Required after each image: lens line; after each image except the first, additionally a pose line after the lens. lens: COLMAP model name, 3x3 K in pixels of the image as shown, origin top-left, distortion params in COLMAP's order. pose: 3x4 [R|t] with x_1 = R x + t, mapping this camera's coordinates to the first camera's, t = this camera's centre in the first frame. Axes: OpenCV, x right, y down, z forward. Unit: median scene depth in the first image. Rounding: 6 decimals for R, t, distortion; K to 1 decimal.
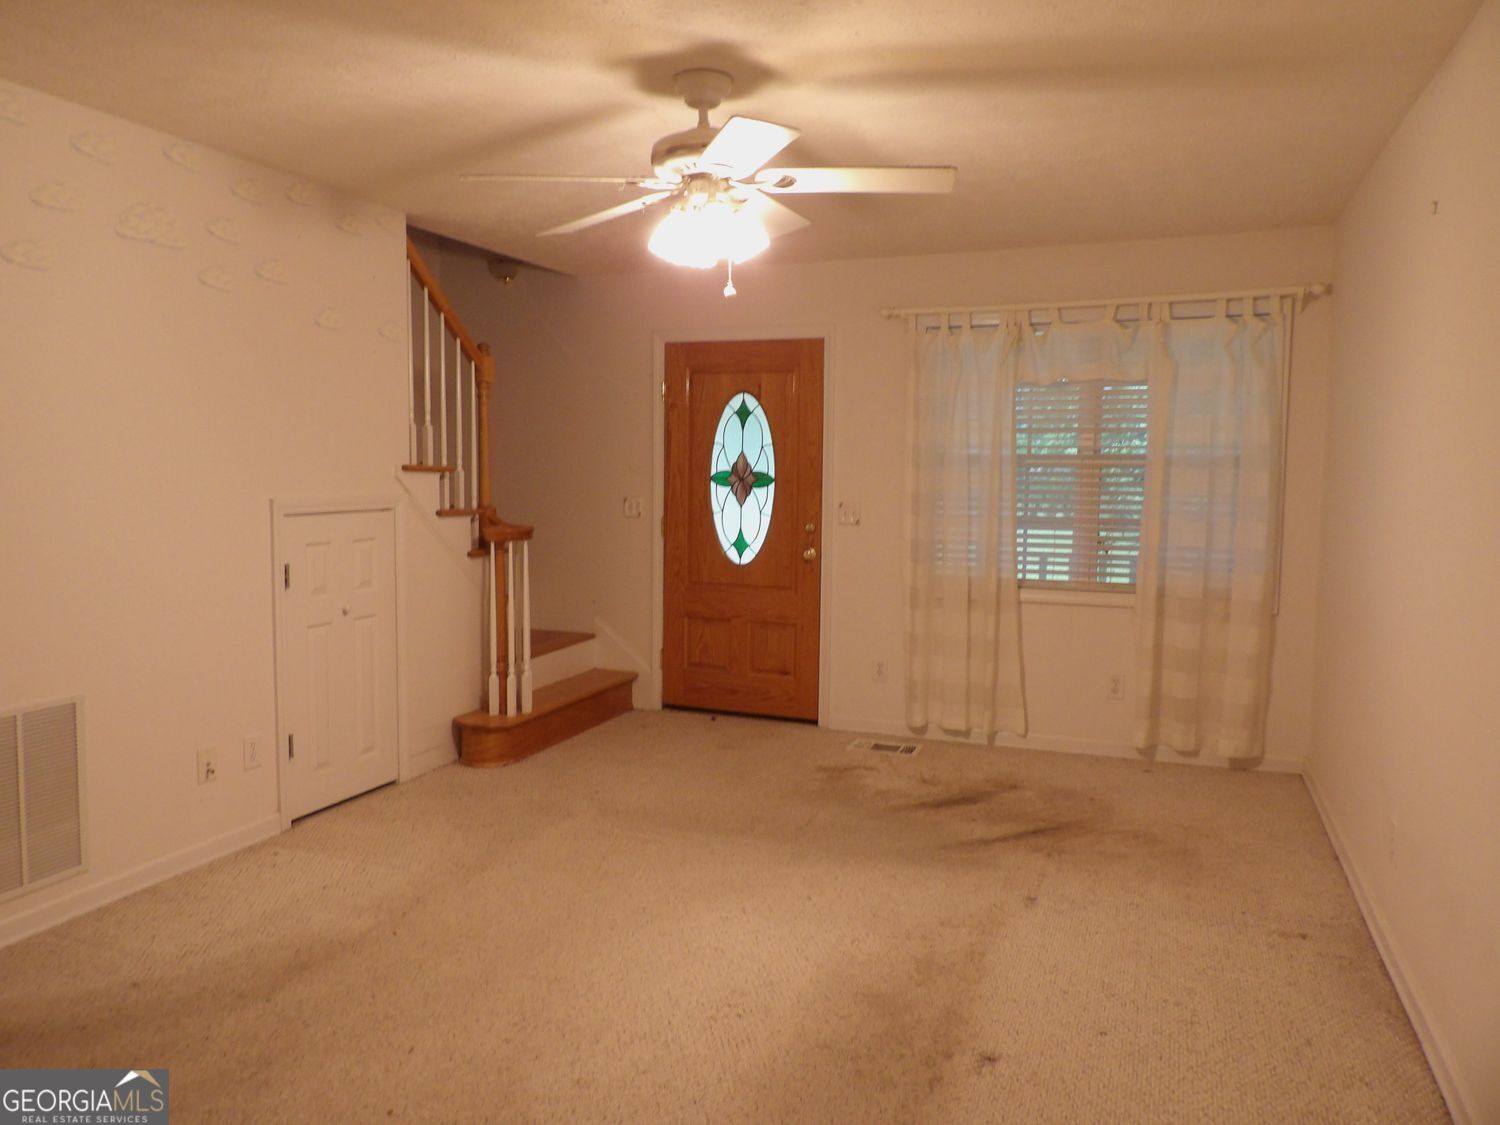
lens RADIAL K [[1086.9, 0, 751.3], [0, 1086.9, 558.3], [0, 0, 1]] dist [-0.026812, 0.025849]
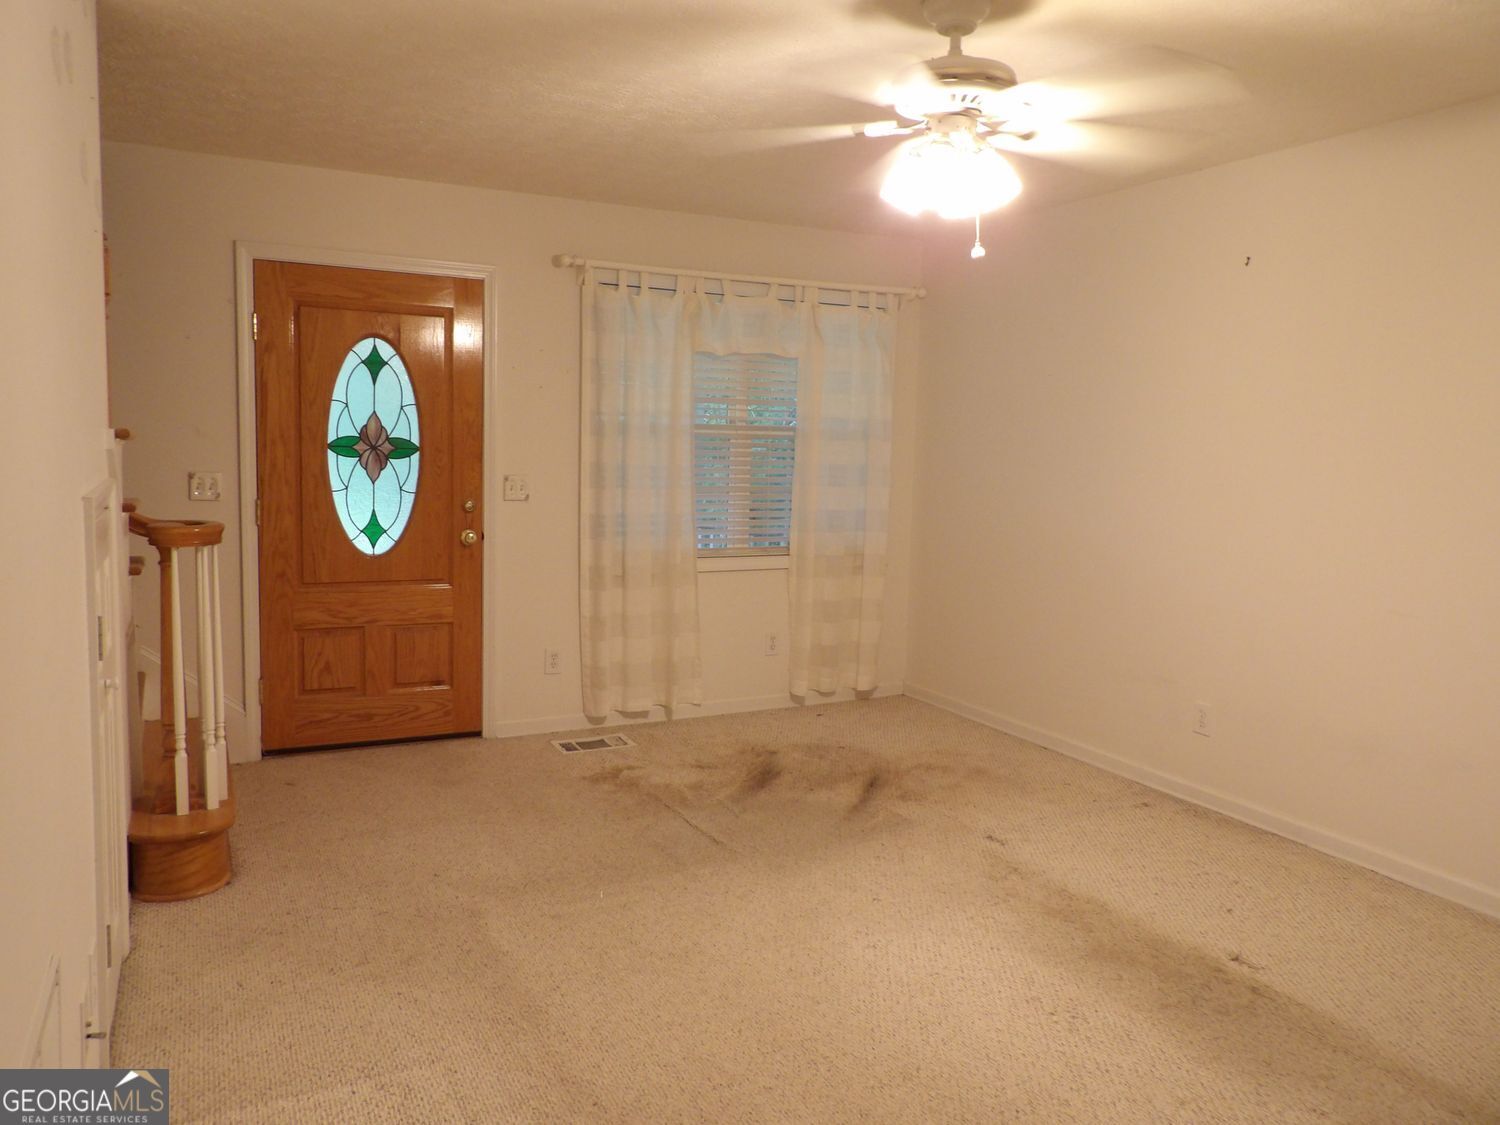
lens RADIAL K [[1086.9, 0, 749.1], [0, 1086.9, 558.6], [0, 0, 1]] dist [-0.026812, 0.025849]
pose [[0.653590, -0.075634, 0.753061, -0.435706], [0.045259, 0.997119, 0.060865, -0.028540], [-0.755495, -0.005697, 0.655130, 0.285375]]
